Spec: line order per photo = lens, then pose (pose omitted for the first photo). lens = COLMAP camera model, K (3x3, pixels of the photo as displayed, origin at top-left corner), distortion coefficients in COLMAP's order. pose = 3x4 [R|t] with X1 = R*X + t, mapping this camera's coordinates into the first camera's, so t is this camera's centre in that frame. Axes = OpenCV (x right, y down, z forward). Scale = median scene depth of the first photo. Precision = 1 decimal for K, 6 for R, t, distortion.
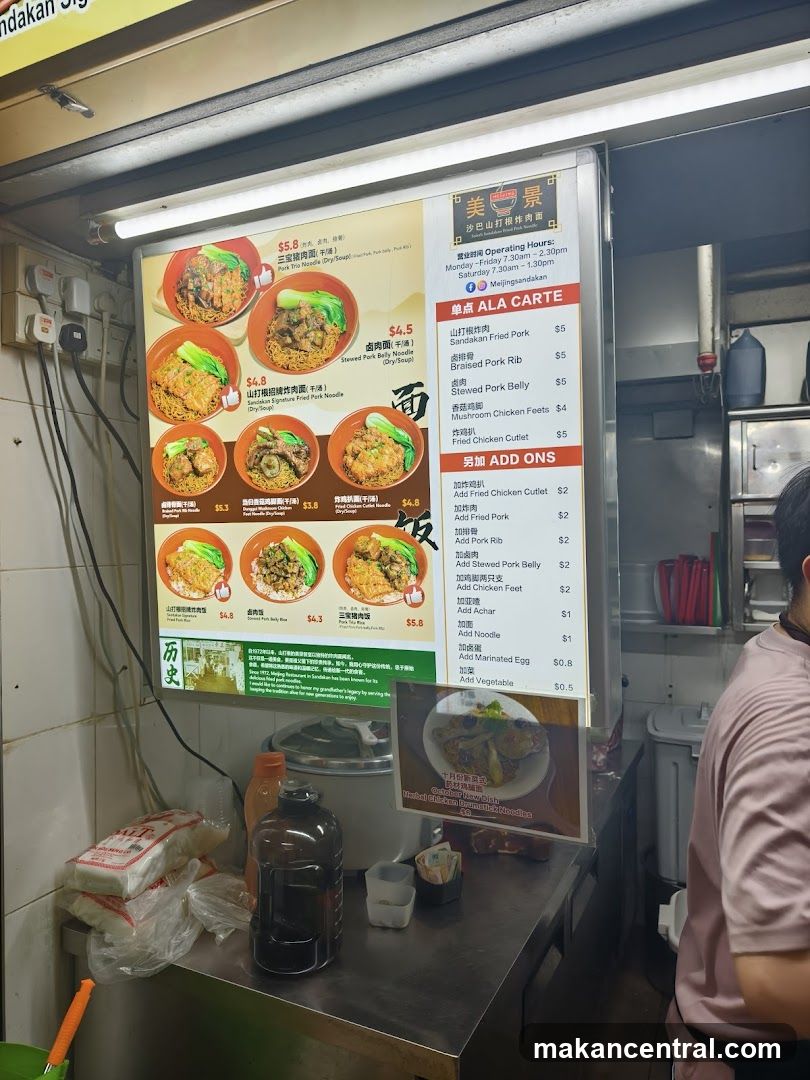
lens RADIAL K [[747.6, 0, 408.0], [0, 747.6, 537.6], [0, 0, 1]] dist [0.040909, -0.042213]
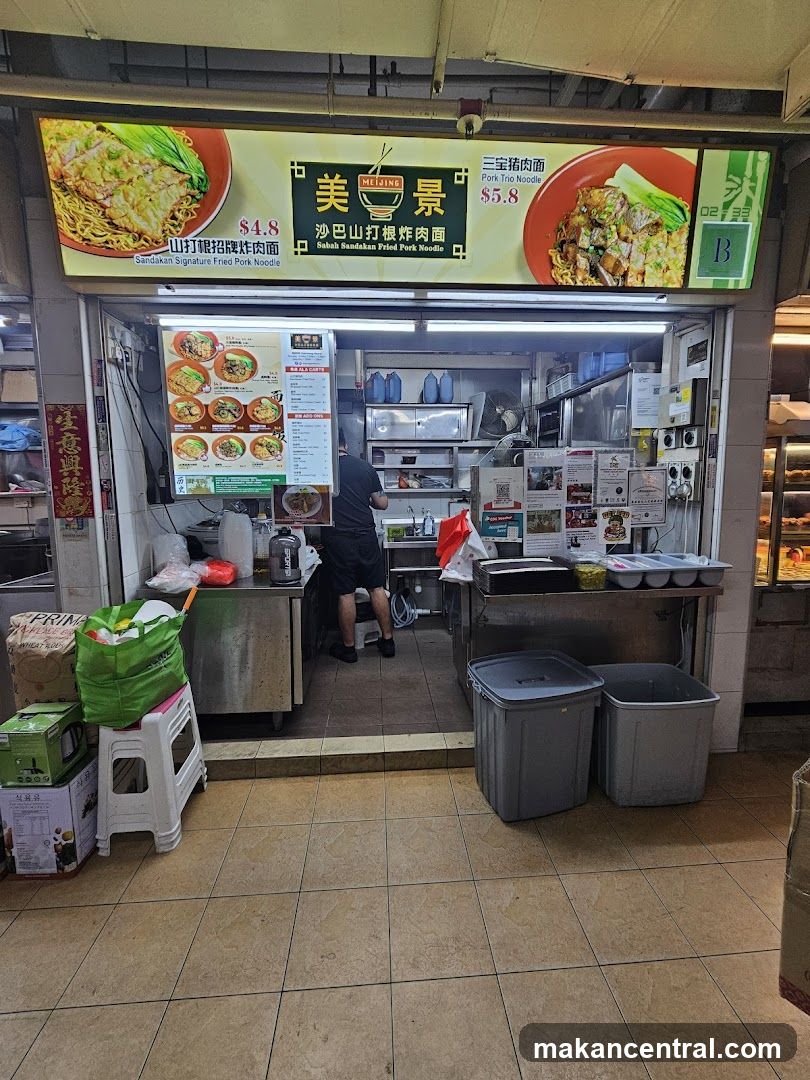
lens RADIAL K [[448.8, 0, 407.4], [0, 448.8, 516.6], [0, 0, 1]] dist [-0.021444, 0.014068]
pose [[0.873283, -0.045876, 0.485048, -0.441563], [-0.002080, 0.995197, 0.097871, 0.137643], [-0.487209, -0.086478, 0.868993, -0.936552]]
